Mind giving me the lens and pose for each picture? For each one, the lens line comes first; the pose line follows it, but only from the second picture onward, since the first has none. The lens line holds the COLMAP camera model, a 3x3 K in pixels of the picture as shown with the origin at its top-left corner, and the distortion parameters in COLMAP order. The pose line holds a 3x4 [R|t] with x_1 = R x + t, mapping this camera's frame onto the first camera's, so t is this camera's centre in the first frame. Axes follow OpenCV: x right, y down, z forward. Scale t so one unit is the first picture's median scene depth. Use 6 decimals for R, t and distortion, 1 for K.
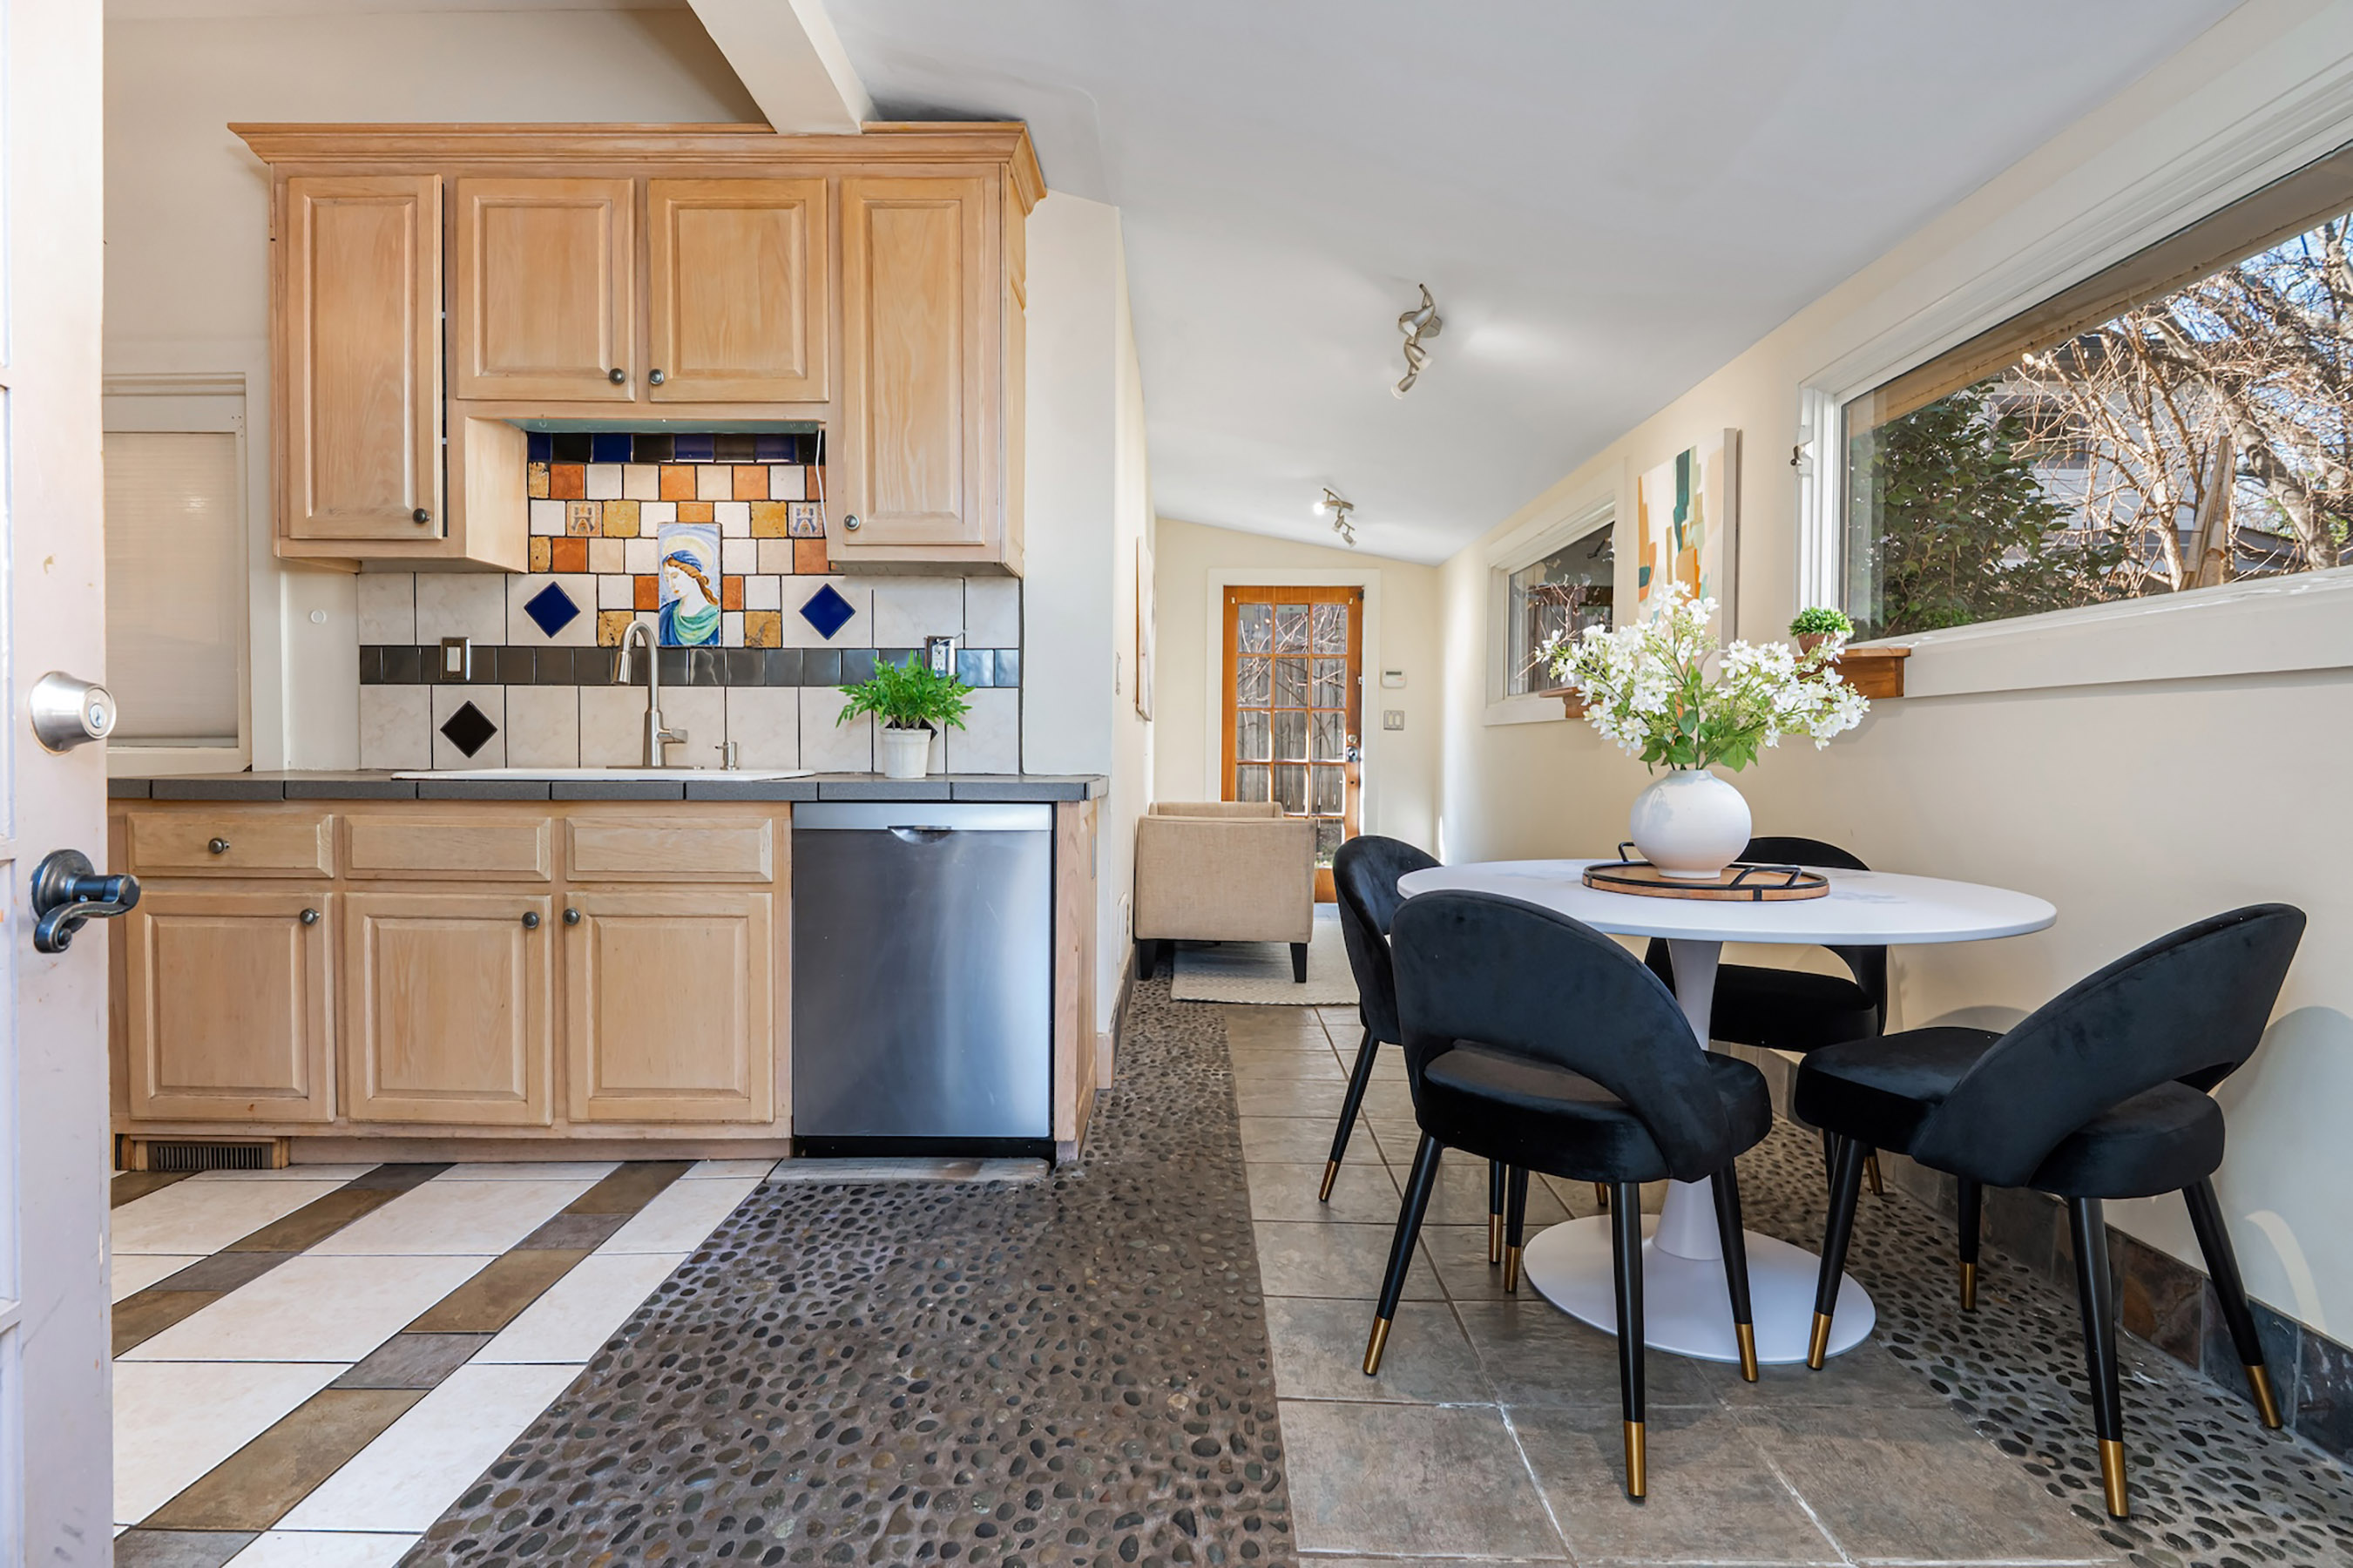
lens RADIAL K [[1194.7, 0, 1163.7], [0, 1194.7, 785.7], [0, 0, 1]] dist [0.006096, -0.008778]
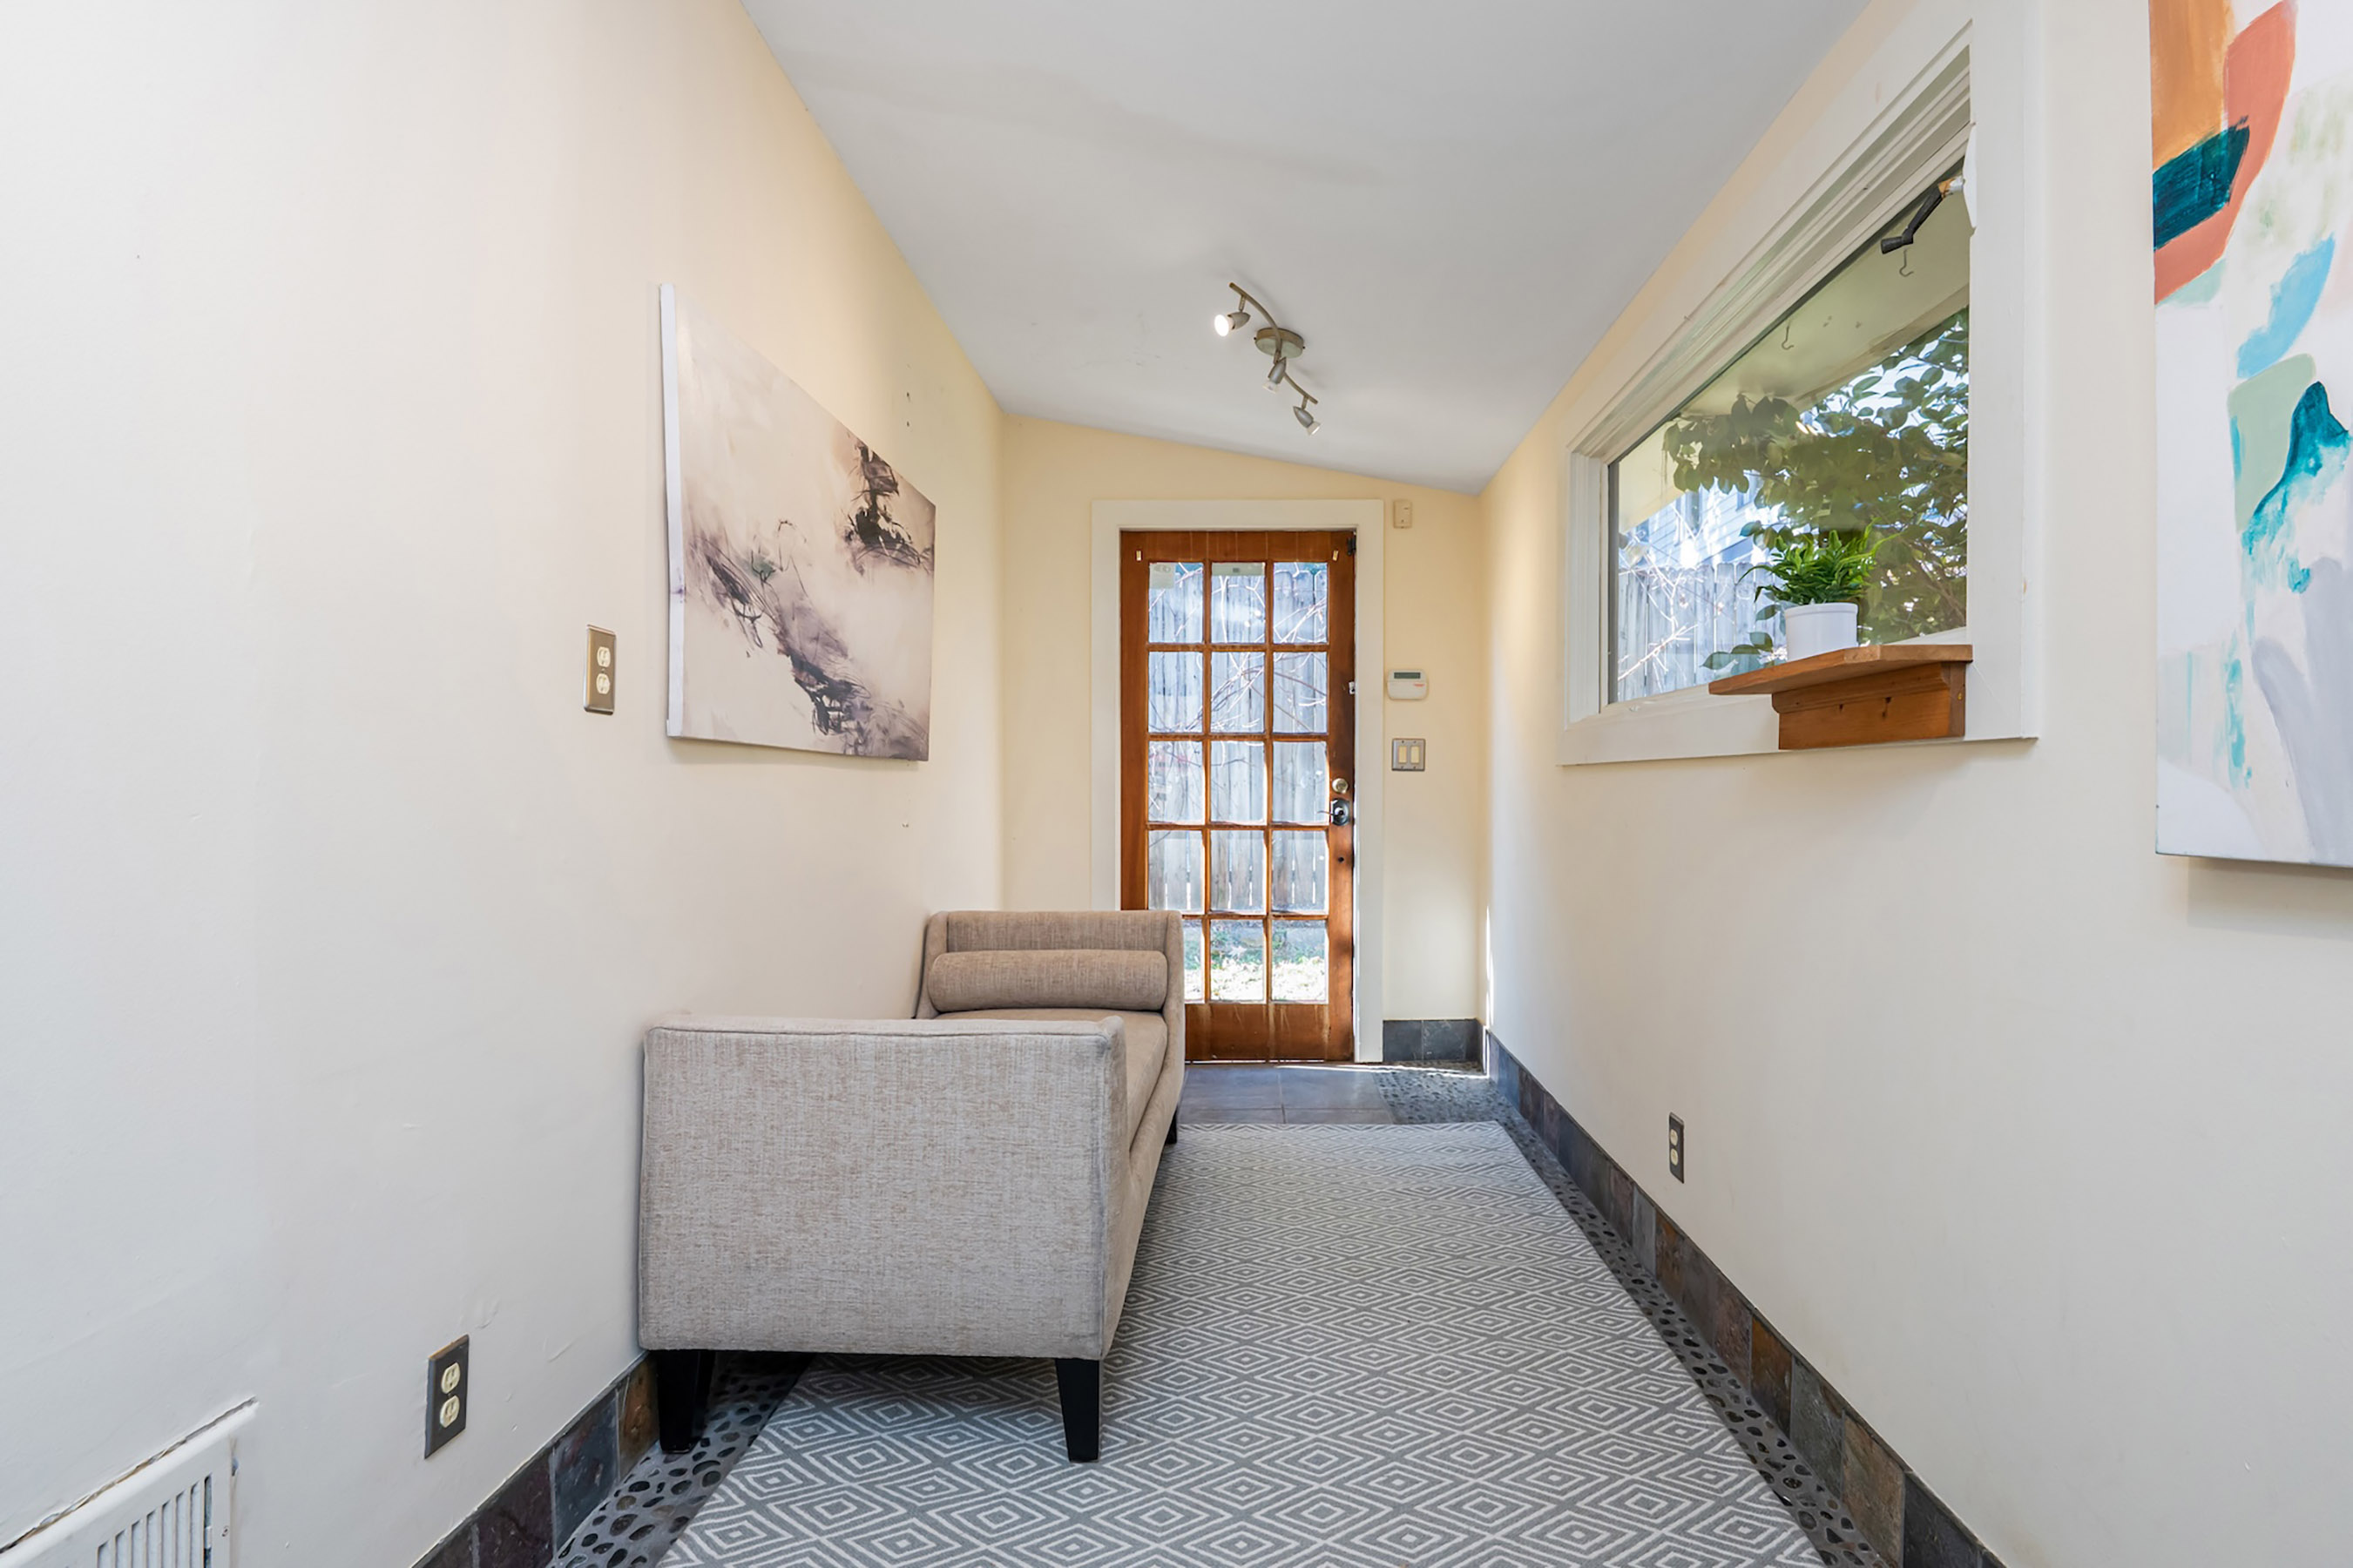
lens RADIAL K [[1194.7, 0, 1194.6], [0, 1194.7, 778.7], [0, 0, 1]] dist [0.006096, -0.008778]
pose [[0.999402, -0.005268, -0.034174, 0.107625], [0.004163, 0.999468, -0.032335, -0.024212], [0.034326, 0.032174, 0.998893, 0.410790]]
